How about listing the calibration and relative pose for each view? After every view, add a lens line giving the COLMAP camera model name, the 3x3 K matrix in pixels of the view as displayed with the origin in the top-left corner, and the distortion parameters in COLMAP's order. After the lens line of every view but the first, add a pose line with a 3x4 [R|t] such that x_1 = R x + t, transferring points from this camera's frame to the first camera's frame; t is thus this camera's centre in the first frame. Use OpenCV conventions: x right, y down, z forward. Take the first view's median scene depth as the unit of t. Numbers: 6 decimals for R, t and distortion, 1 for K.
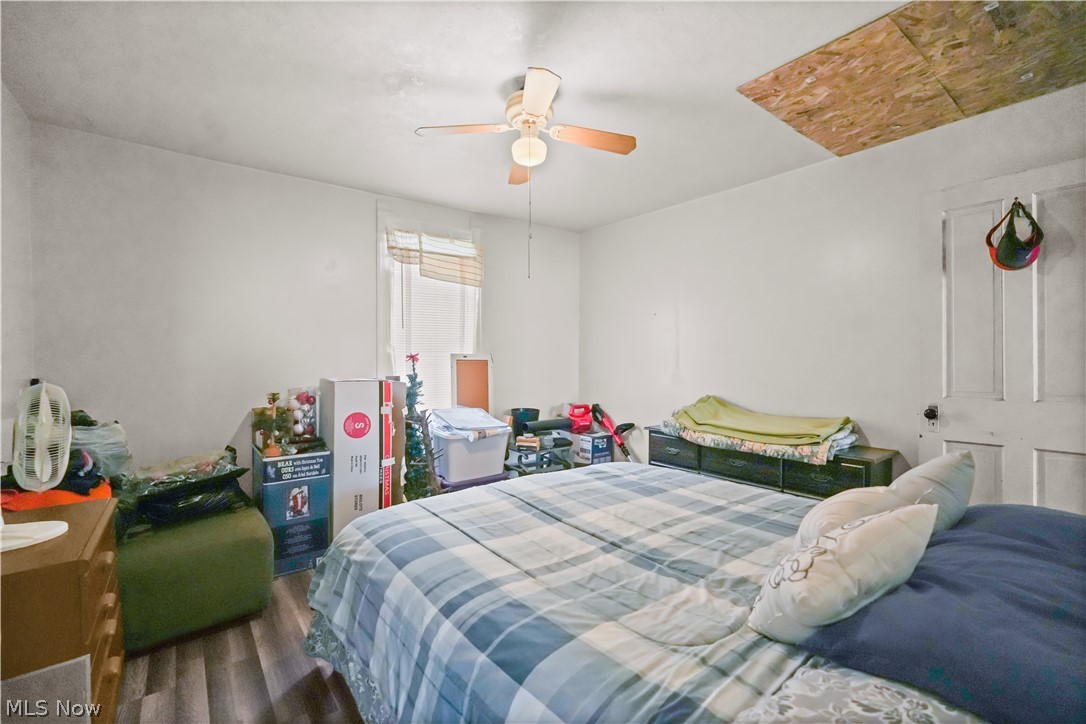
lens RADIAL K [[474.4, 0, 543.0], [0, 474.4, 362.0], [0, 0, 1]] dist [-0.015044, 0.000126]
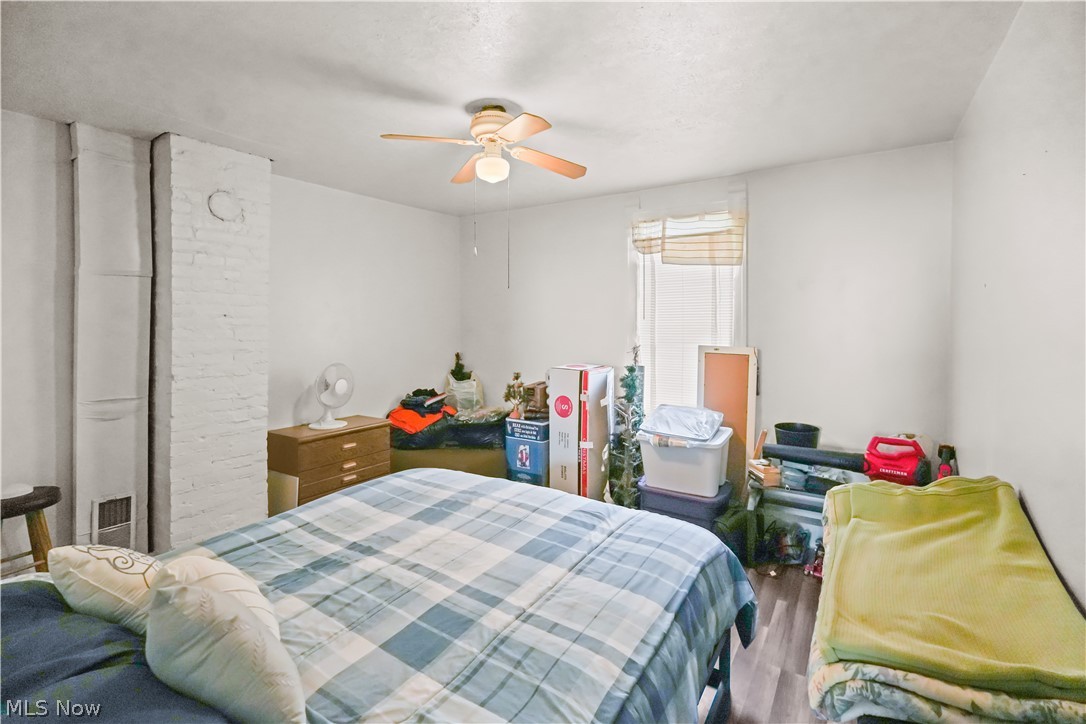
lens RADIAL K [[493.2, 0, 548.2], [0, 493.2, 325.2], [0, 0, 1]] dist [-0.002498, 0.000385]
pose [[0.329908, 0.016548, -0.943868, 0.794635], [-0.006900, 0.999862, 0.015119, -0.092619], [0.943988, 0.001525, 0.329977, 0.589190]]
